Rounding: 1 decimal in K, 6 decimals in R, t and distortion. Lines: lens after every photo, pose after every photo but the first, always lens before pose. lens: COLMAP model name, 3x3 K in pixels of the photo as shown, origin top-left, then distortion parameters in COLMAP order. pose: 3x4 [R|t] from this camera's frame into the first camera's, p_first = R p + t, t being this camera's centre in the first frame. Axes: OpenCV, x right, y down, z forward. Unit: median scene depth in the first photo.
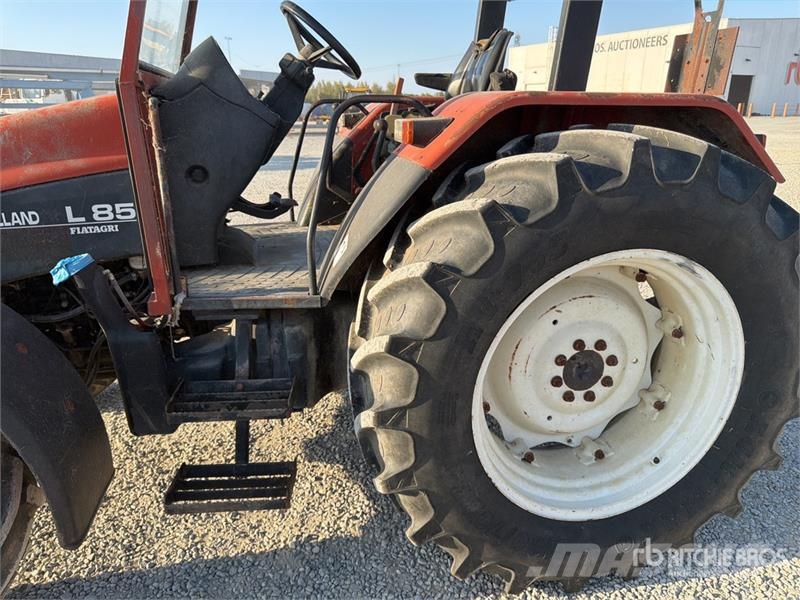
lens RADIAL K [[559.4, 0, 400.0], [0, 559.4, 300.0], [0, 0, 1]] dist [0.064716, -0.089962]
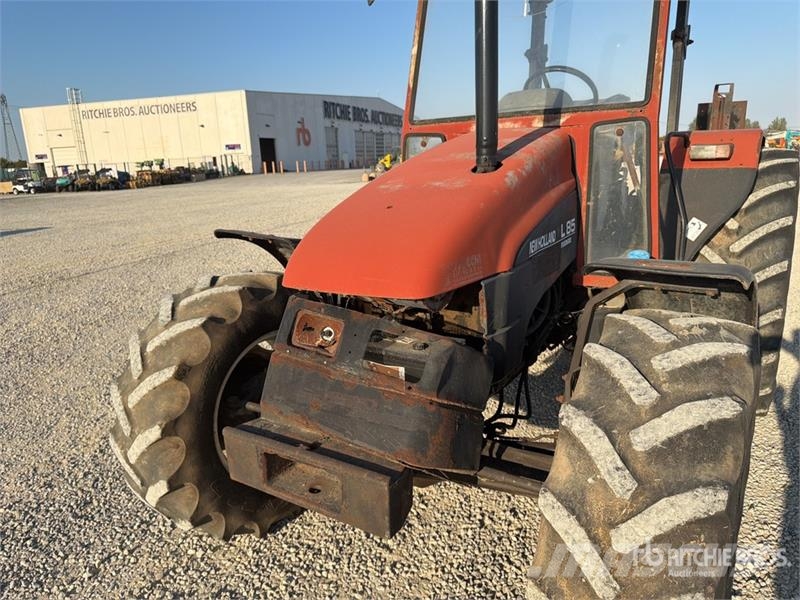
lens RADIAL K [[579.8, 0, 400.0], [0, 579.8, 300.0], [0, 0, 1]] dist [-0.002631, -0.034477]
pose [[0.721206, -0.180366, 0.668827, -1.710895], [0.250751, 0.968007, -0.009340, -0.092447], [-0.645745, 0.174445, 0.743359, 0.397594]]
